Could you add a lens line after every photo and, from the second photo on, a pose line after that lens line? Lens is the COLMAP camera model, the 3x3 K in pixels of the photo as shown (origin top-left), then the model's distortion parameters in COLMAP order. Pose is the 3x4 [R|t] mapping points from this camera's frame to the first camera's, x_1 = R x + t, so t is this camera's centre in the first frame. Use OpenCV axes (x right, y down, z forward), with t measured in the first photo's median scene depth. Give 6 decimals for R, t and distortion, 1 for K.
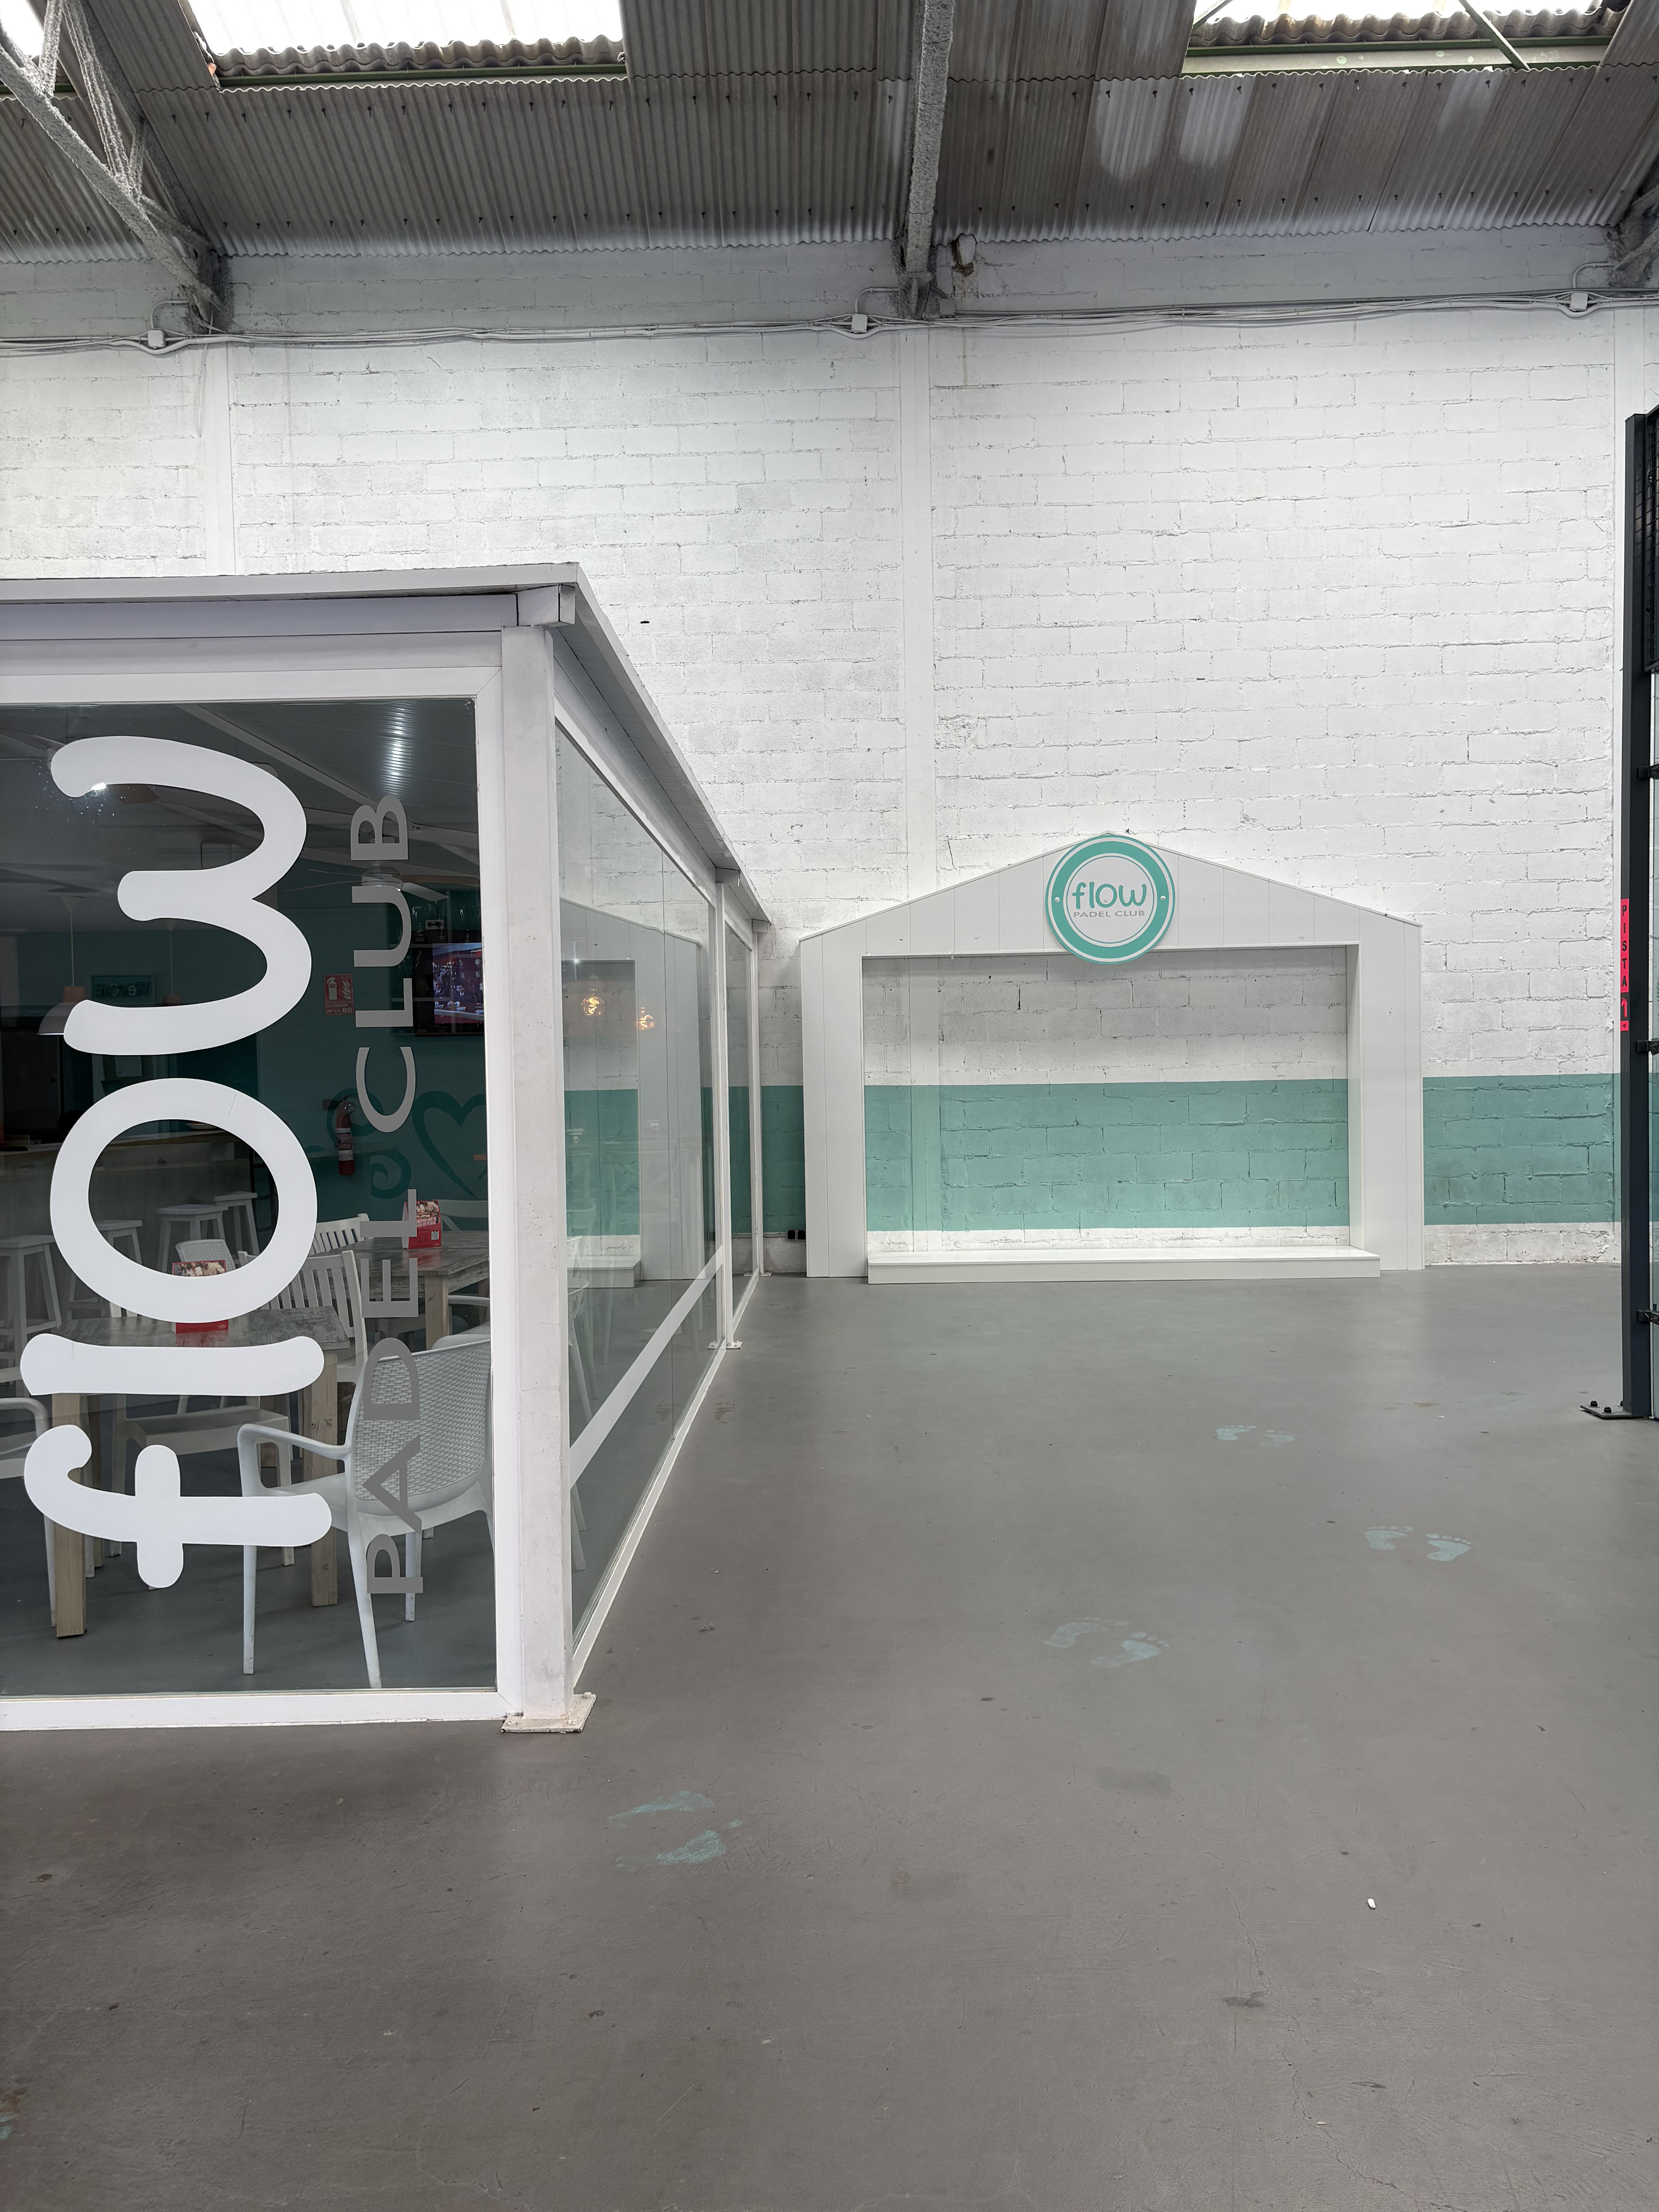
lens RADIAL K [[1681.7, 0, 824.0], [0, 1681.7, 1110.3], [0, 0, 1]] dist [0.040569, -0.030265]
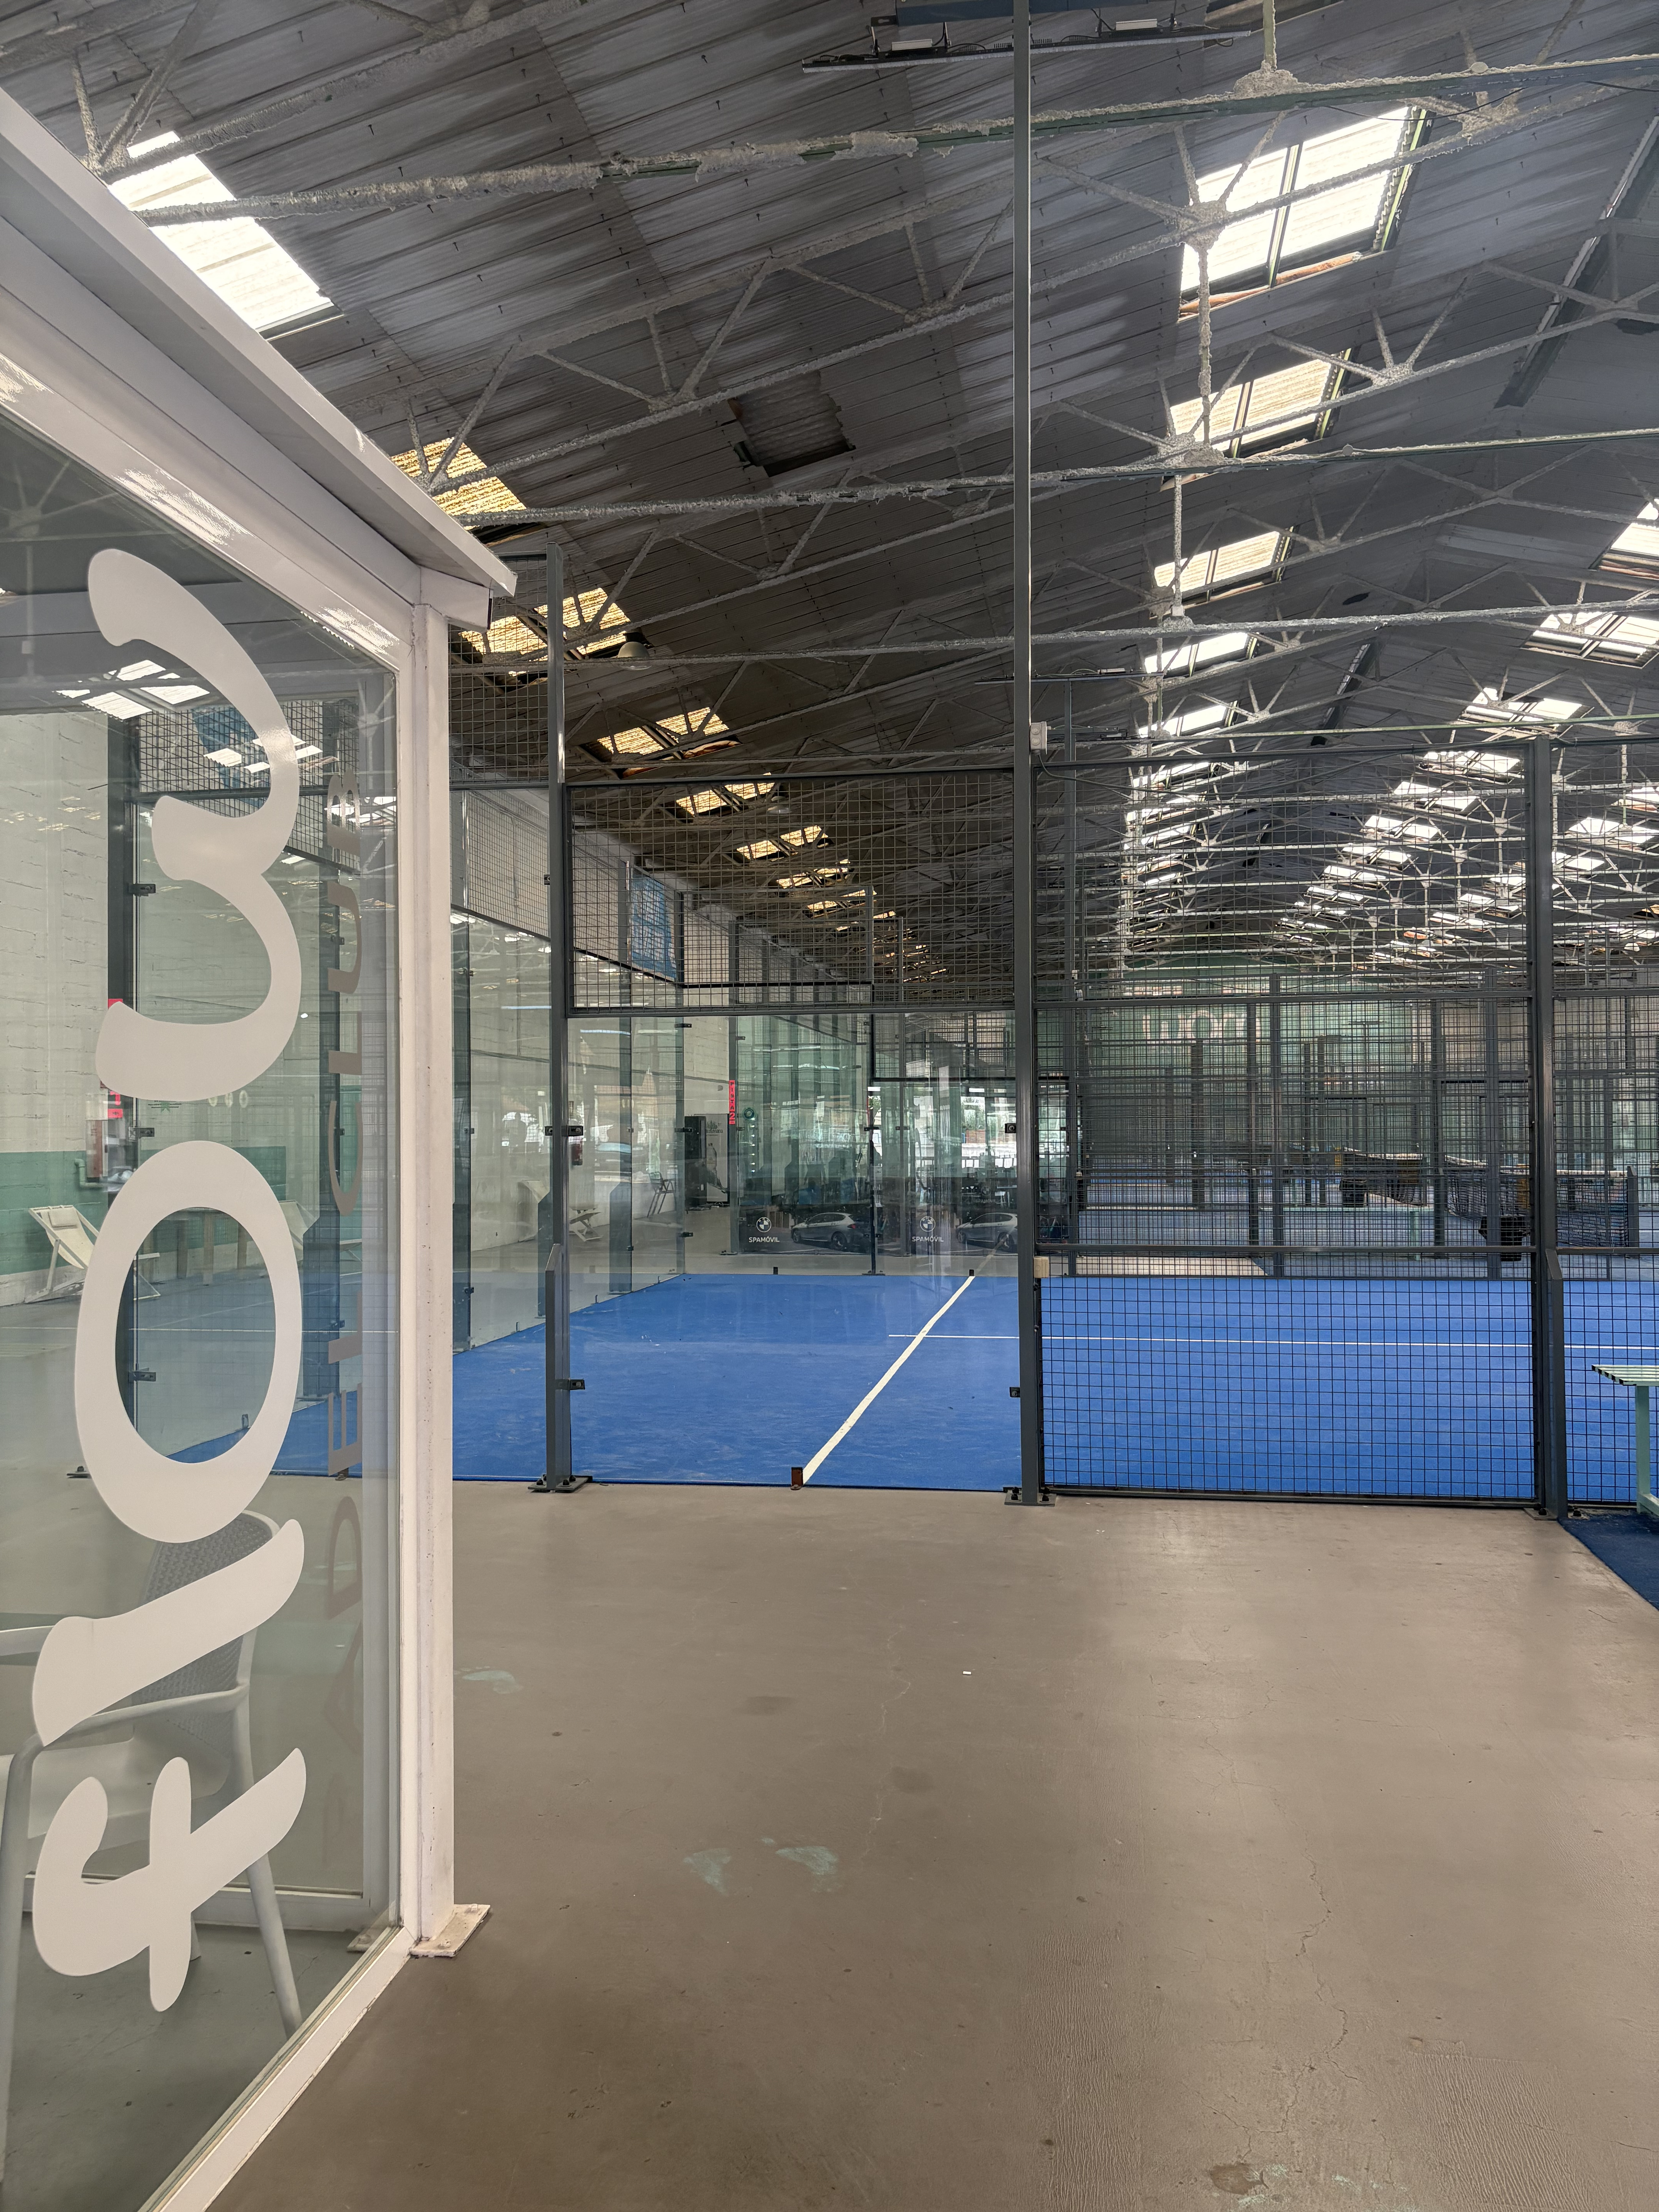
lens RADIAL K [[1667.9, 0, 829.5], [0, 1667.9, 1106.0], [0, 0, 1]] dist [0.049847, -0.000652]
pose [[0.147924, 0.031517, 0.988496, -1.068691], [0.028366, 0.998946, -0.036095, -0.003426], [-0.988592, 0.033379, 0.146874, 0.756419]]
